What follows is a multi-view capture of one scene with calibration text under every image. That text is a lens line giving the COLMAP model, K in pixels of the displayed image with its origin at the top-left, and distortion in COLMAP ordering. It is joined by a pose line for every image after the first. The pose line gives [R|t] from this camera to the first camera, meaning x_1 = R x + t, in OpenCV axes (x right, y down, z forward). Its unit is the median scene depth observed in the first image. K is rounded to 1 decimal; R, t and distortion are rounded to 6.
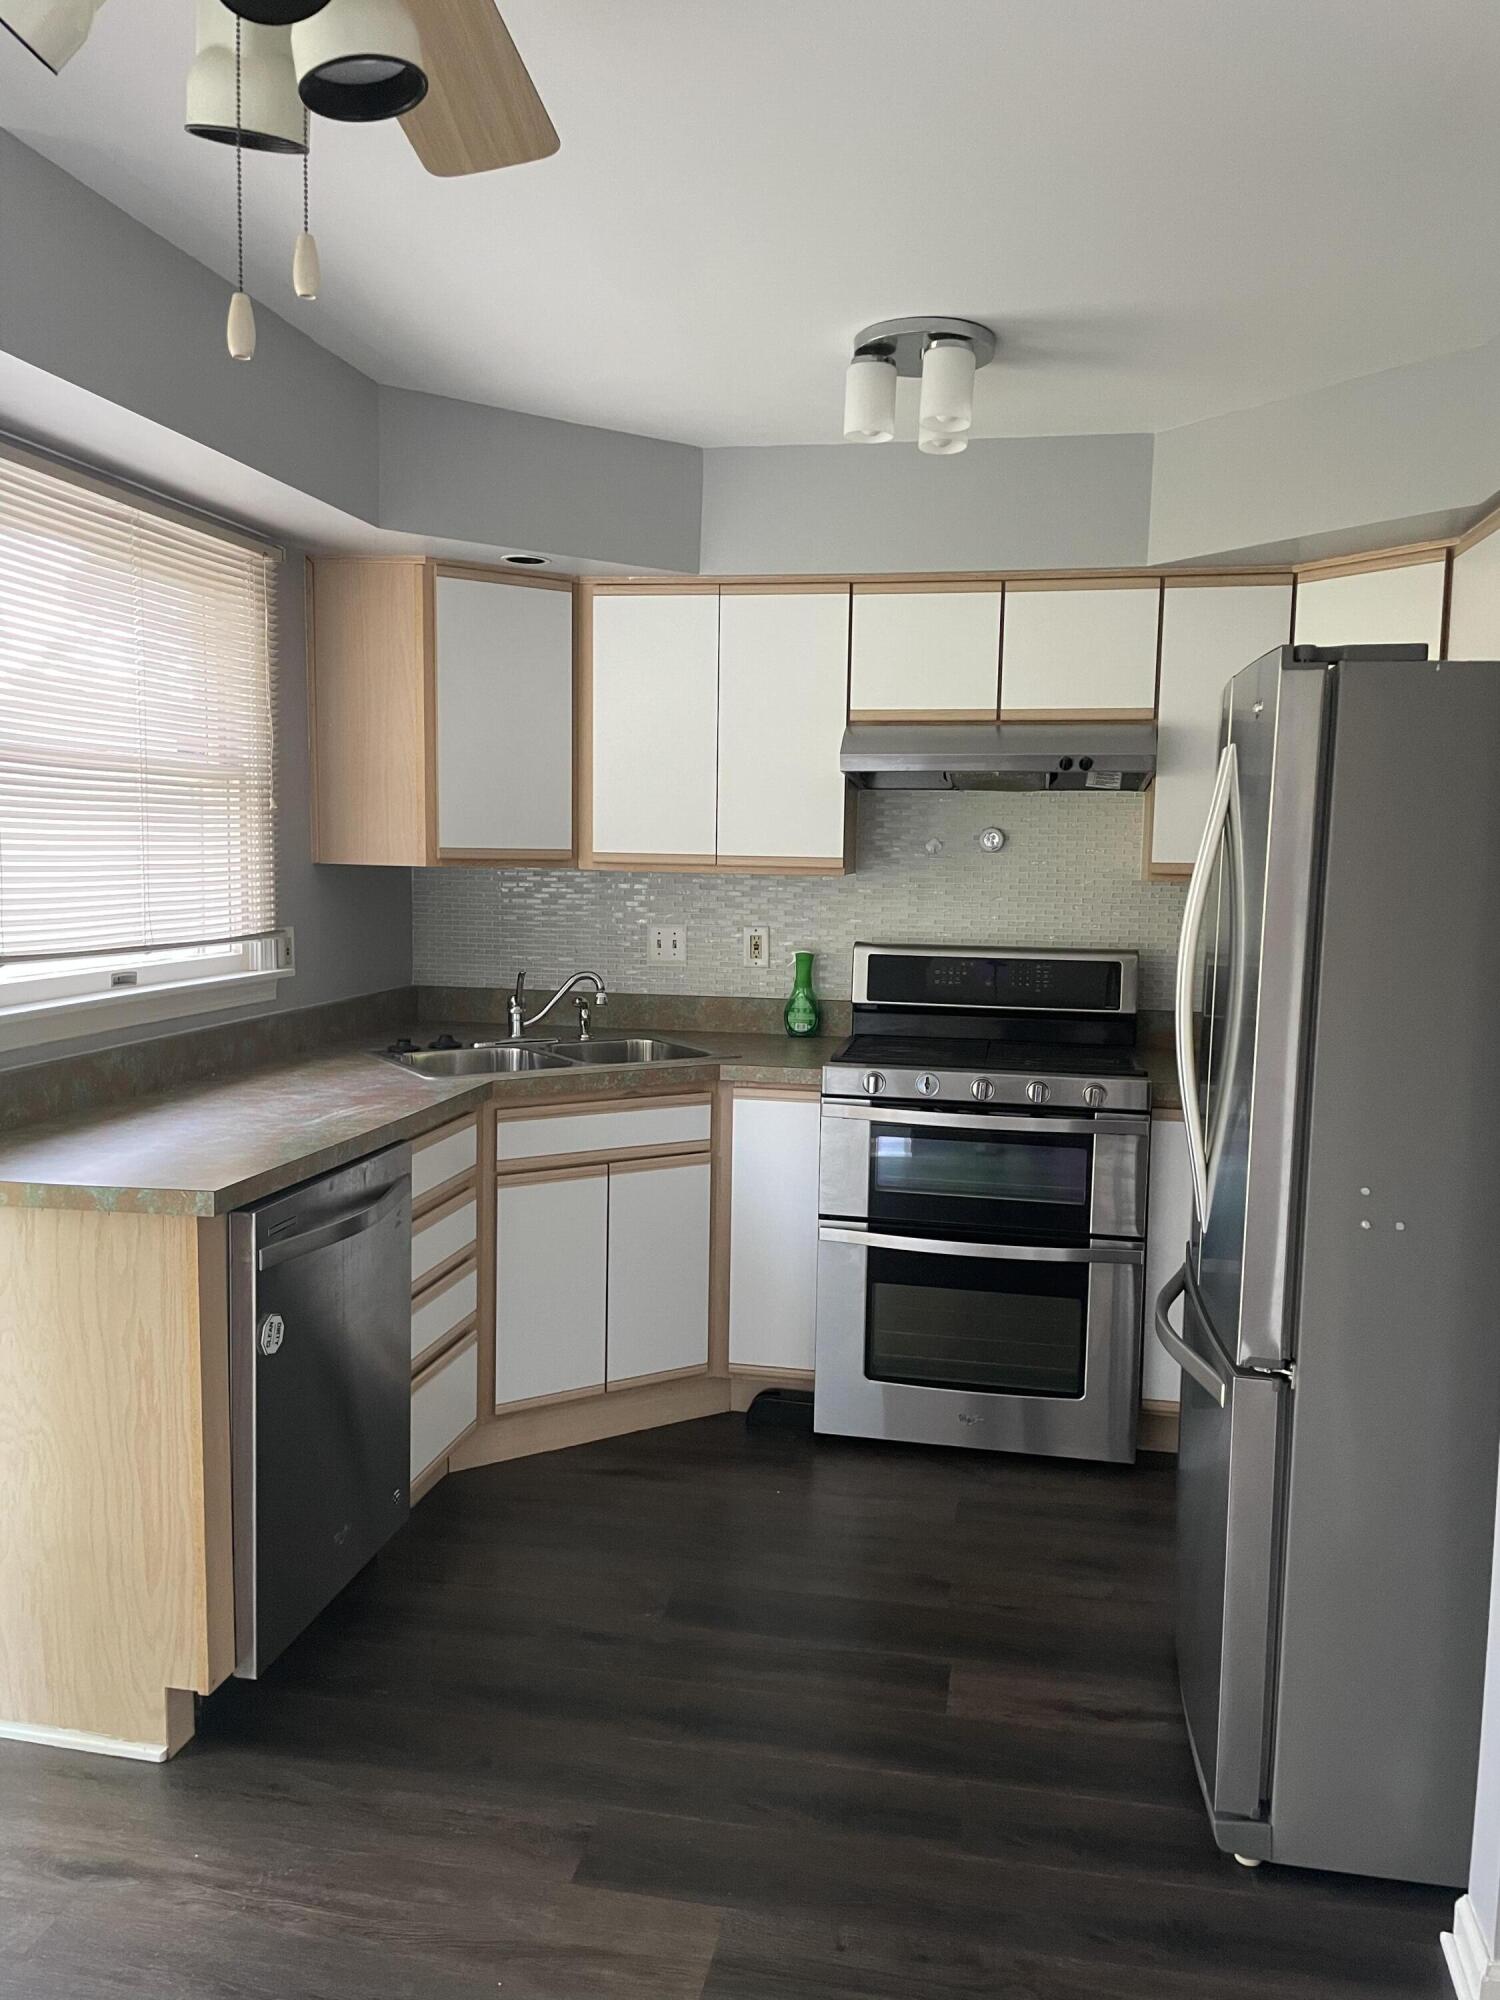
lens RADIAL K [[1545.7, 0, 747.8], [0, 1545.7, 1003.6], [0, 0, 1]] dist [0.015661, 0.000004]
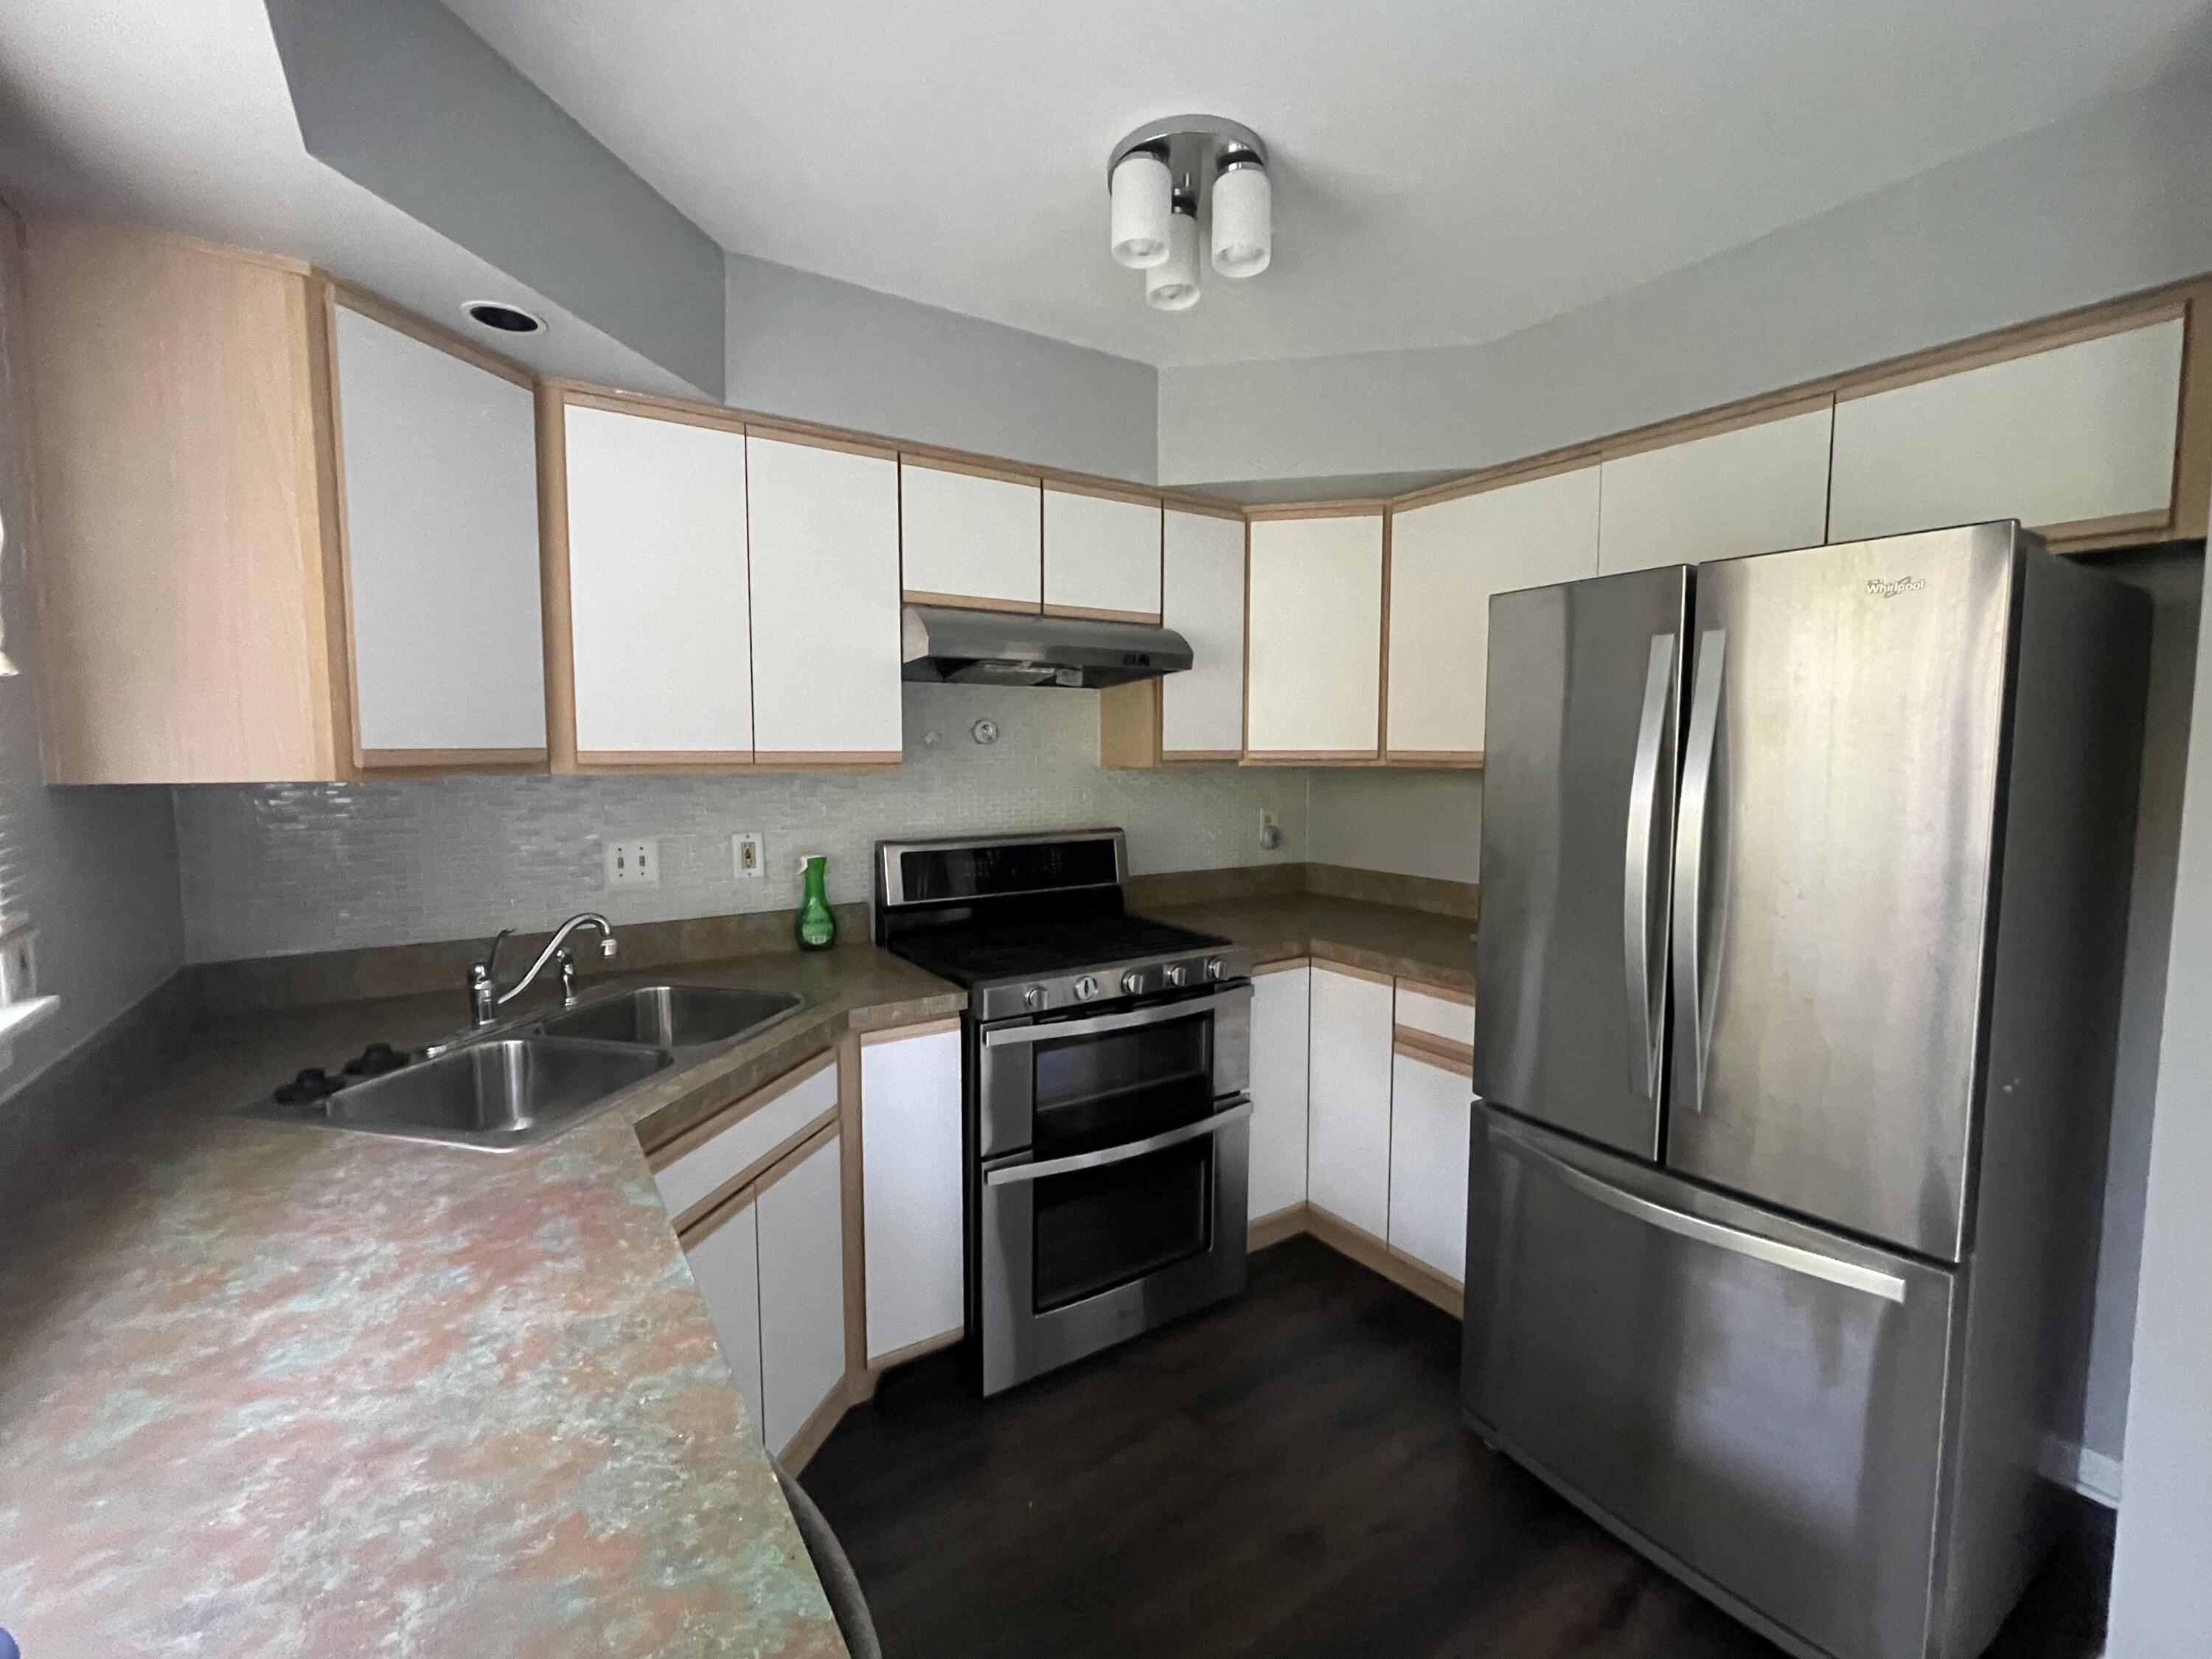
lens RADIAL K [[939.8, 0, 1105.4], [0, 939.8, 819.8], [0, 0, 1]] dist [-0.017519, -0.000087]
pose [[0.706962, -0.071442, 0.703634, -0.247399], [0.083545, 0.996355, 0.017222, -0.053904], [-0.702300, 0.046610, 0.710353, 0.526069]]
